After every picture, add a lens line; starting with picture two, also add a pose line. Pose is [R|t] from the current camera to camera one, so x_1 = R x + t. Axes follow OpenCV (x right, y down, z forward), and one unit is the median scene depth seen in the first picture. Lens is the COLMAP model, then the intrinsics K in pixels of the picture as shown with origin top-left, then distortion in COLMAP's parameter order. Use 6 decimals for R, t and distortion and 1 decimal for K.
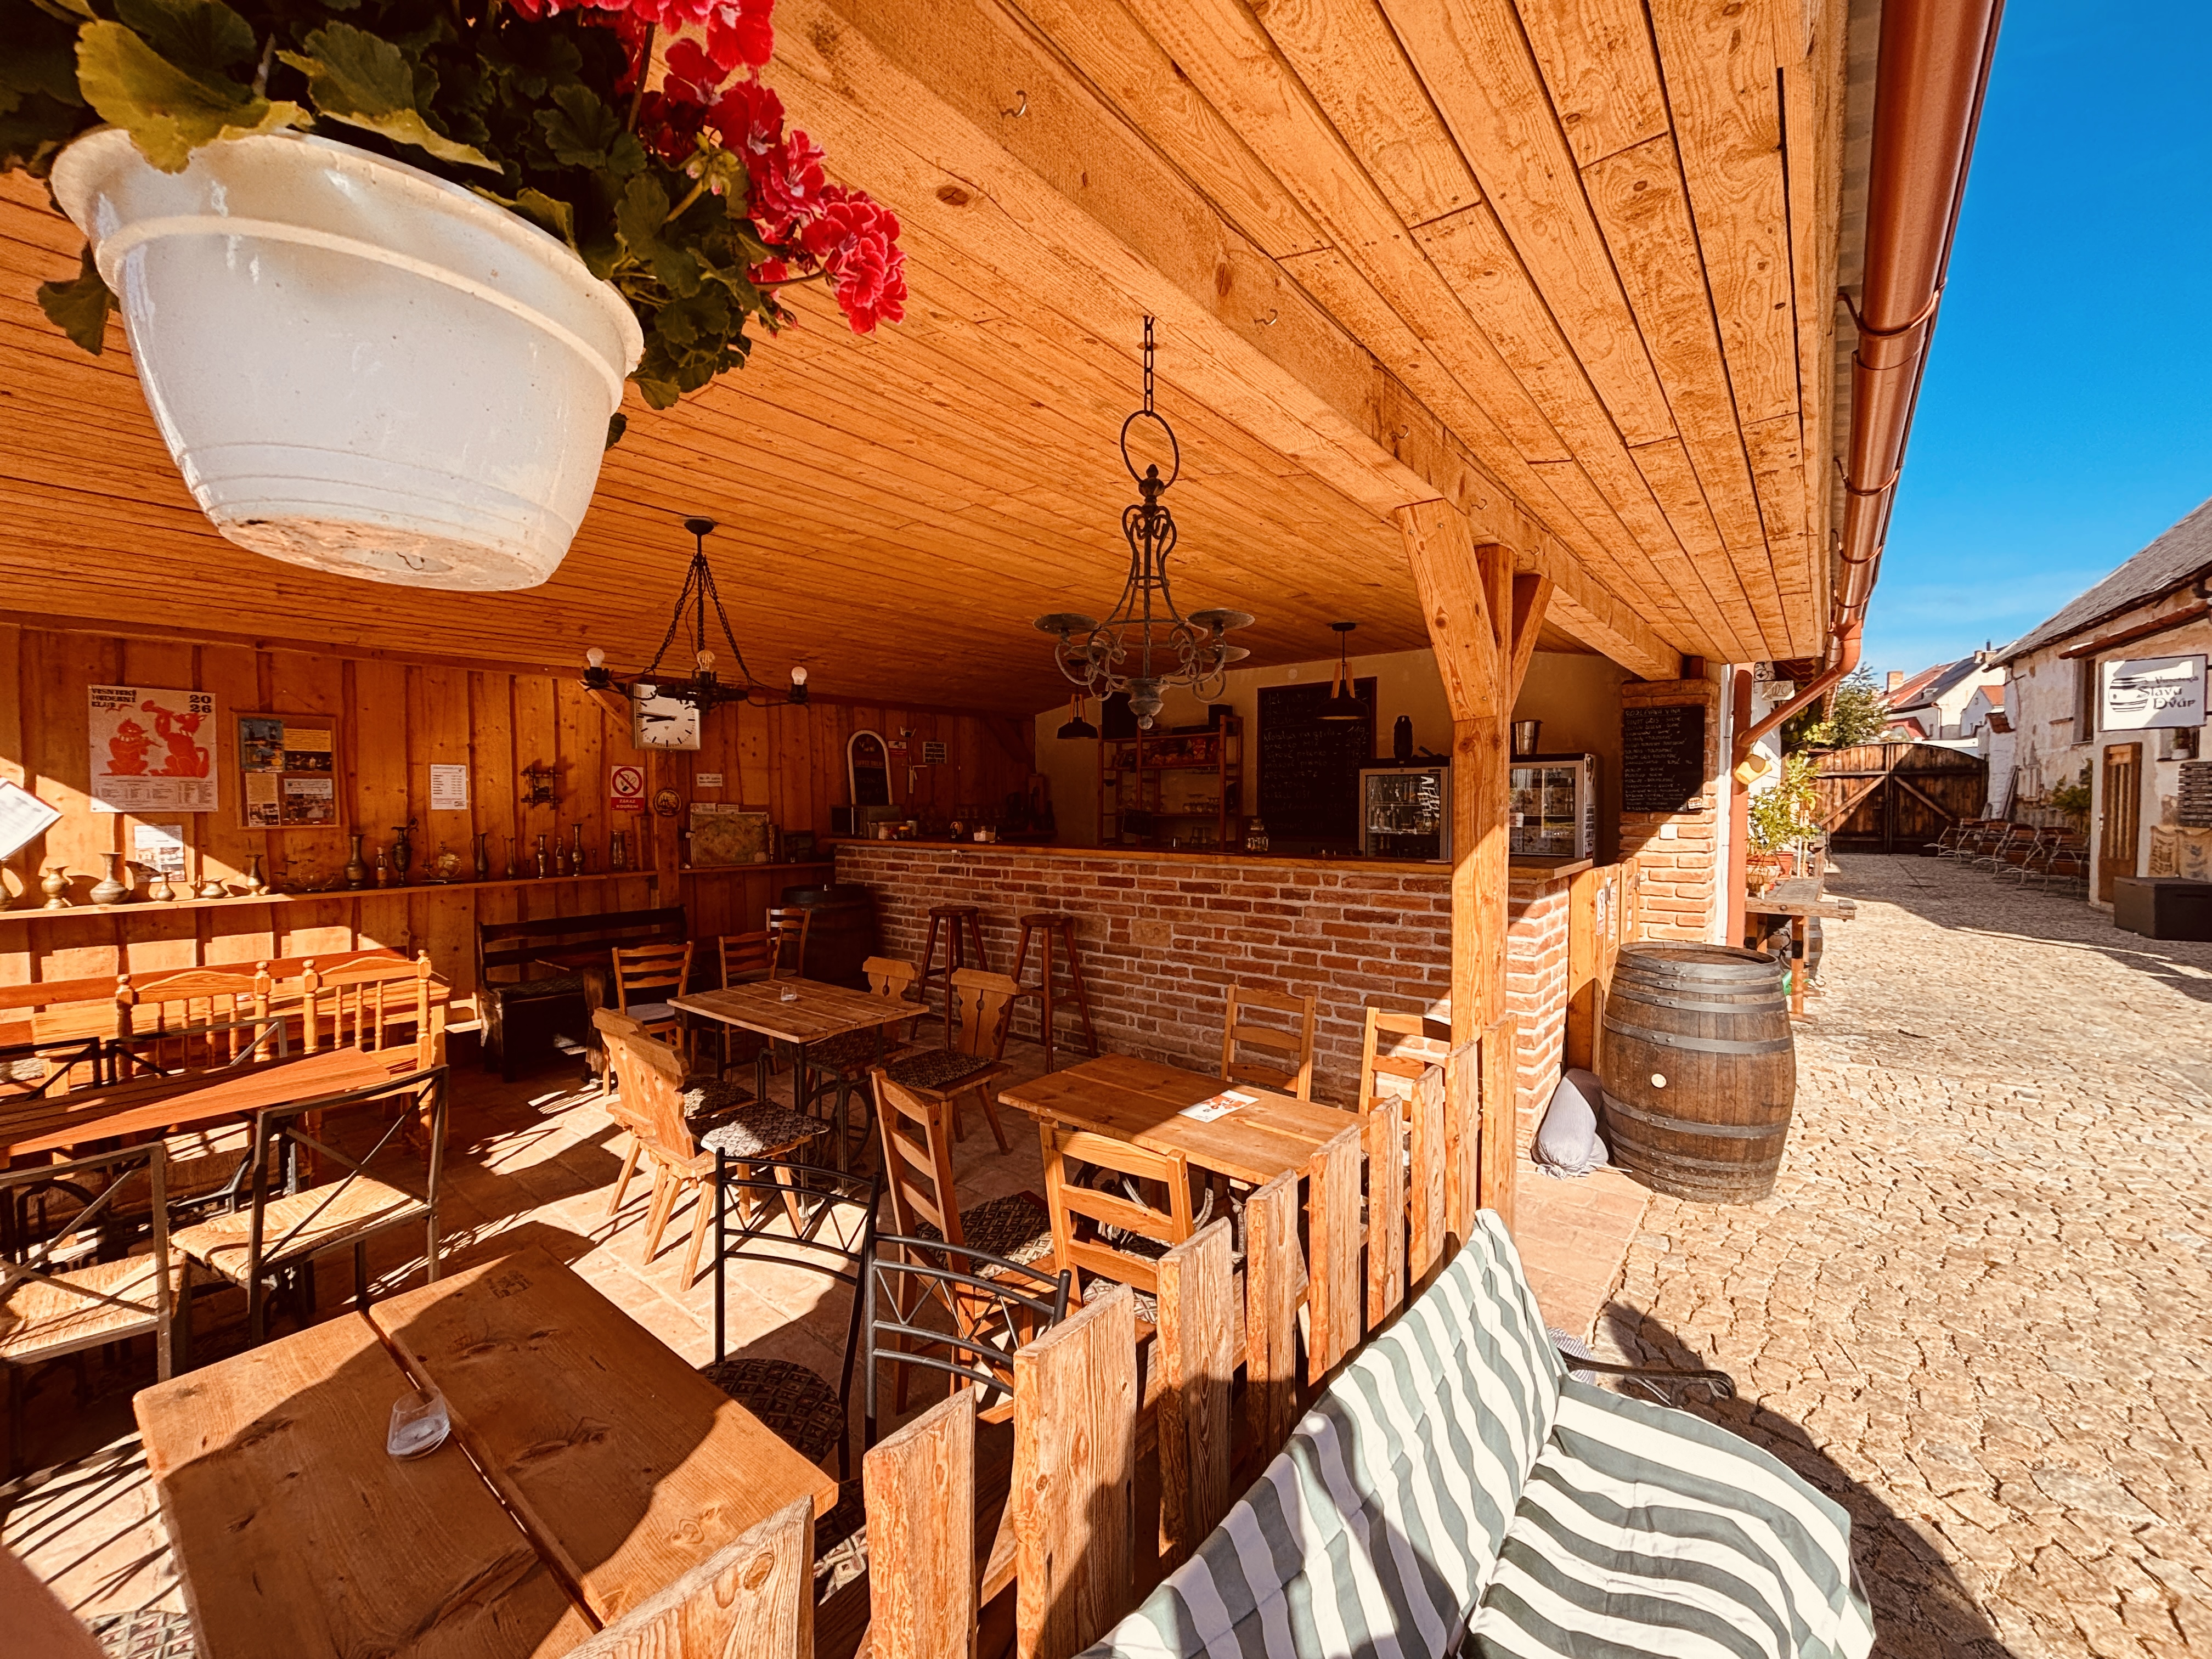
lens RADIAL K [[887.8, 0, 1104.9], [0, 887.8, 829.7], [0, 0, 1]] dist [-0.001136, -0.000035]
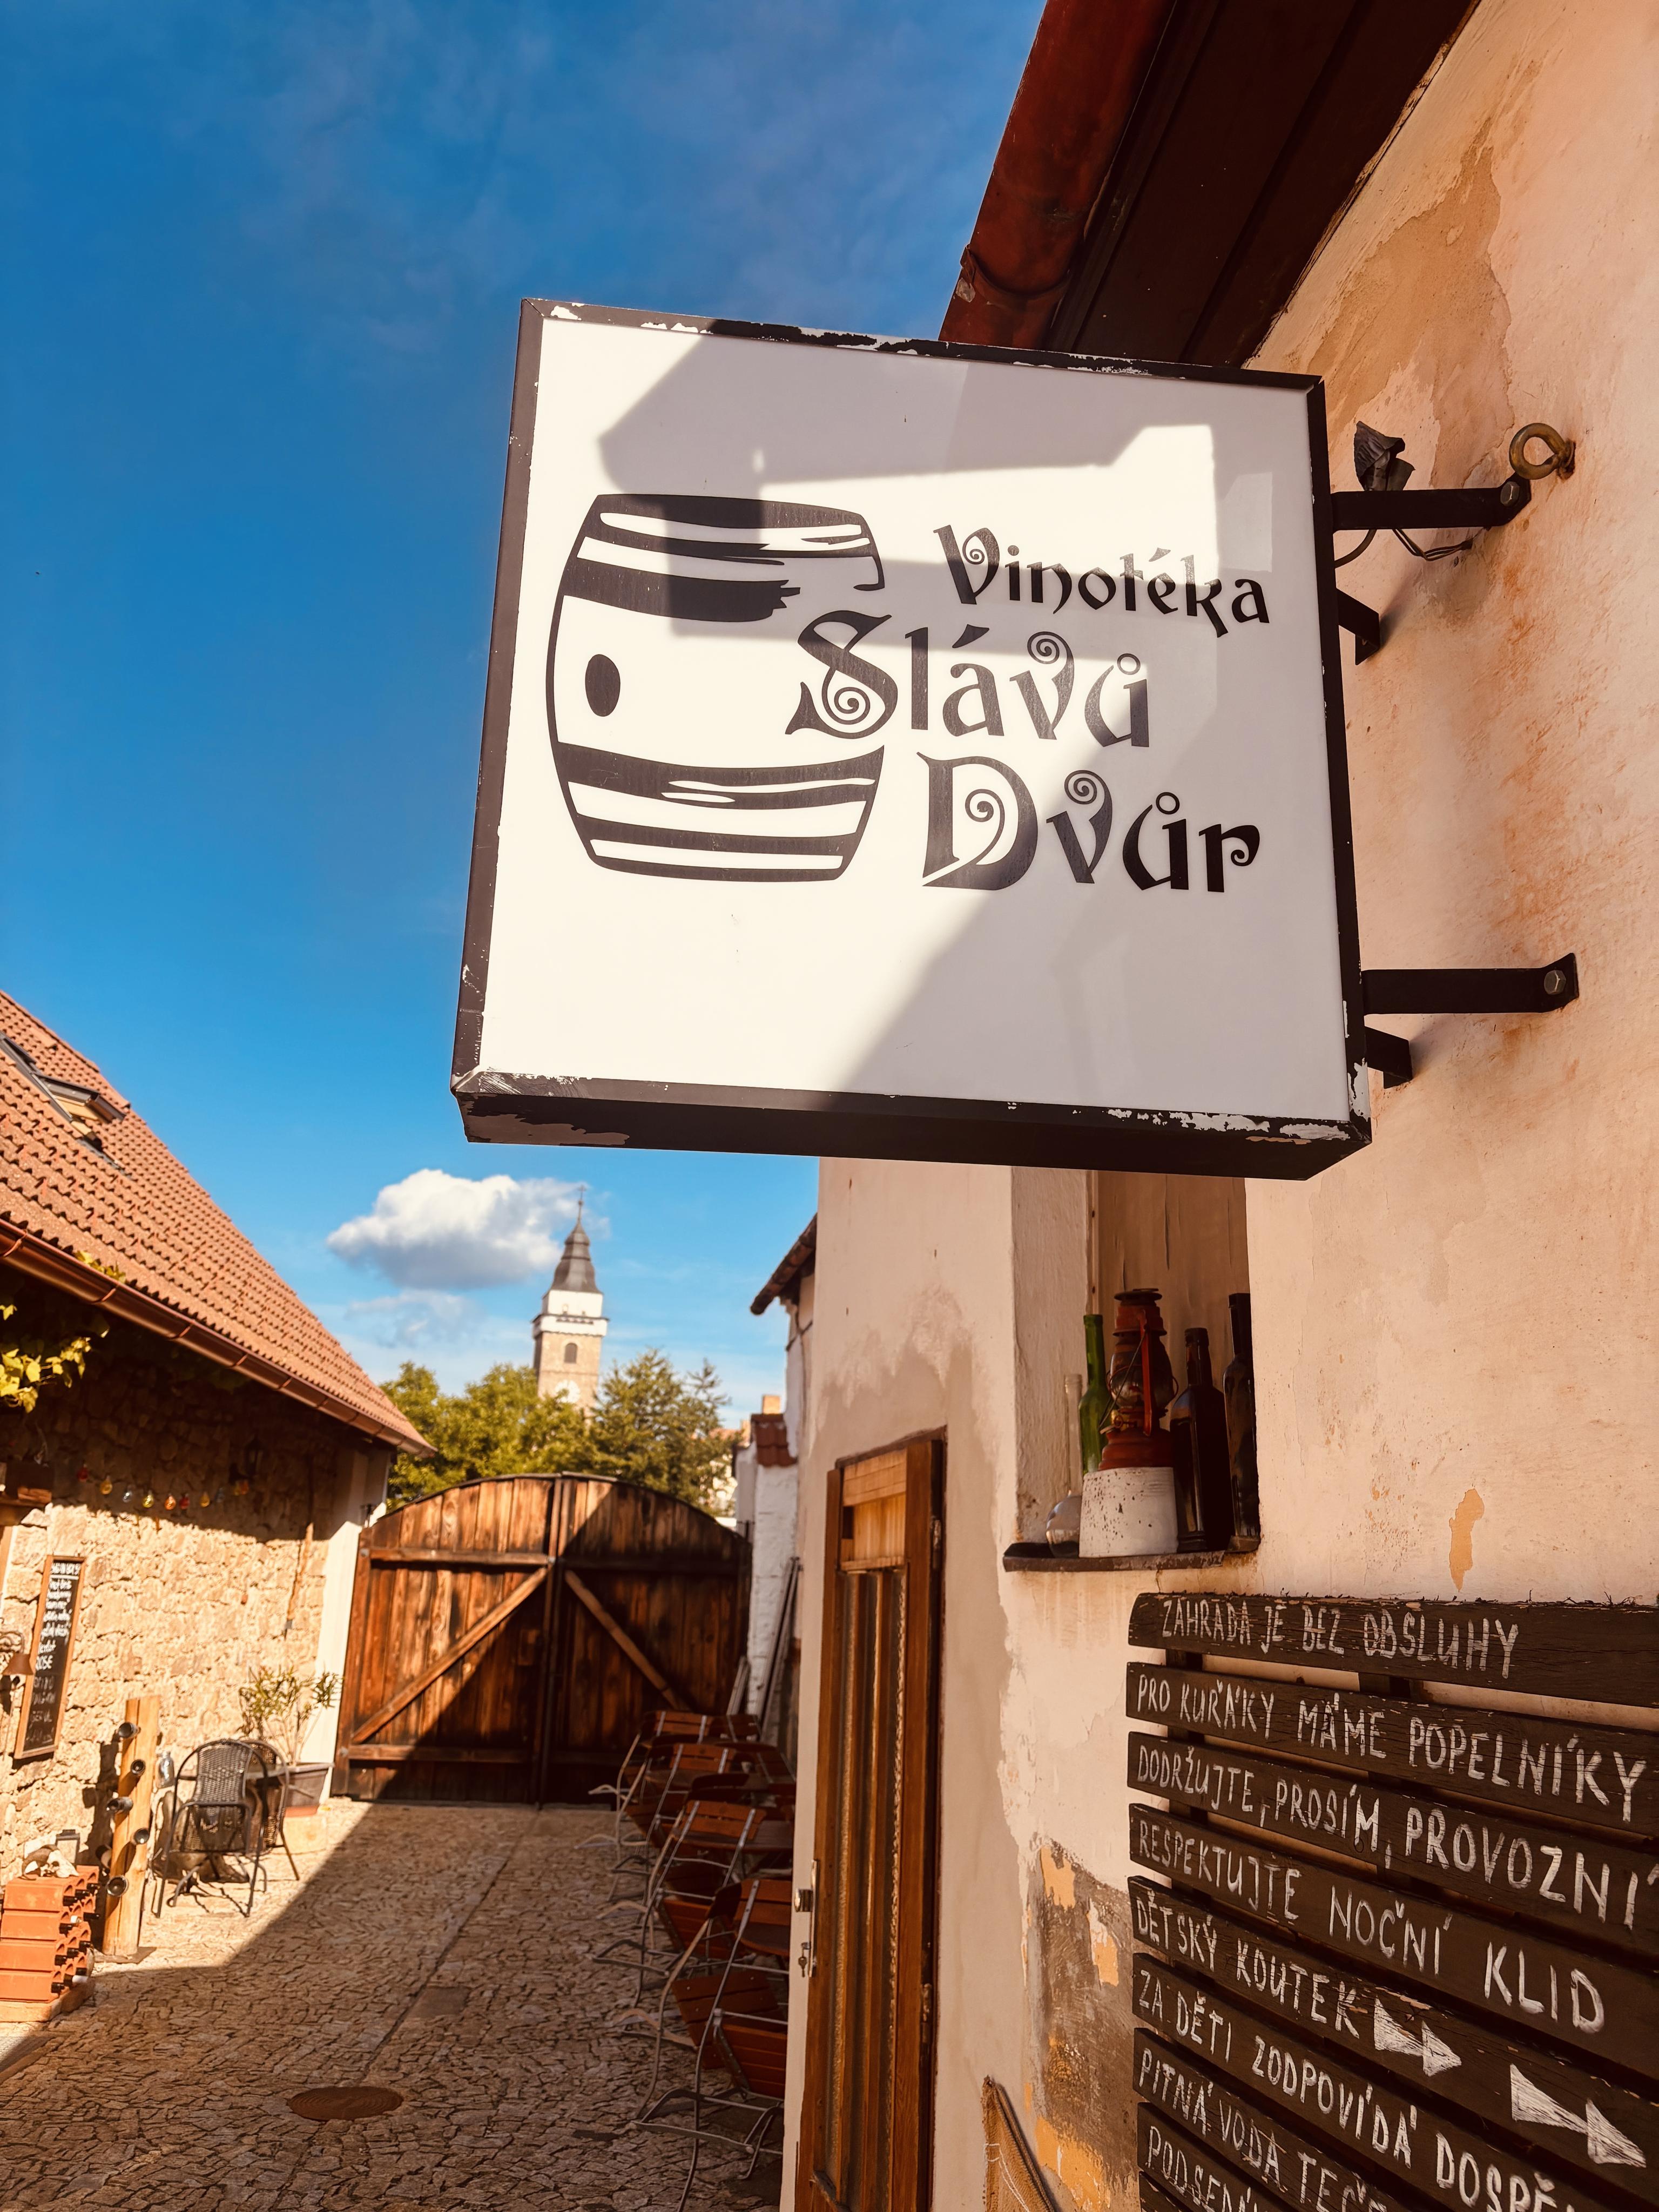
lens RADIAL K [[1675.0, 0, 828.0], [0, 1675.0, 1105.0], [0, 0, 1]] dist [0.000592, 0.000549]
pose [[0.734881, 0.222118, 0.640792, 0.498599], [-0.018092, 0.950931, -0.308873, -0.032599], [-0.677955, 0.215392, 0.702840, 0.415971]]
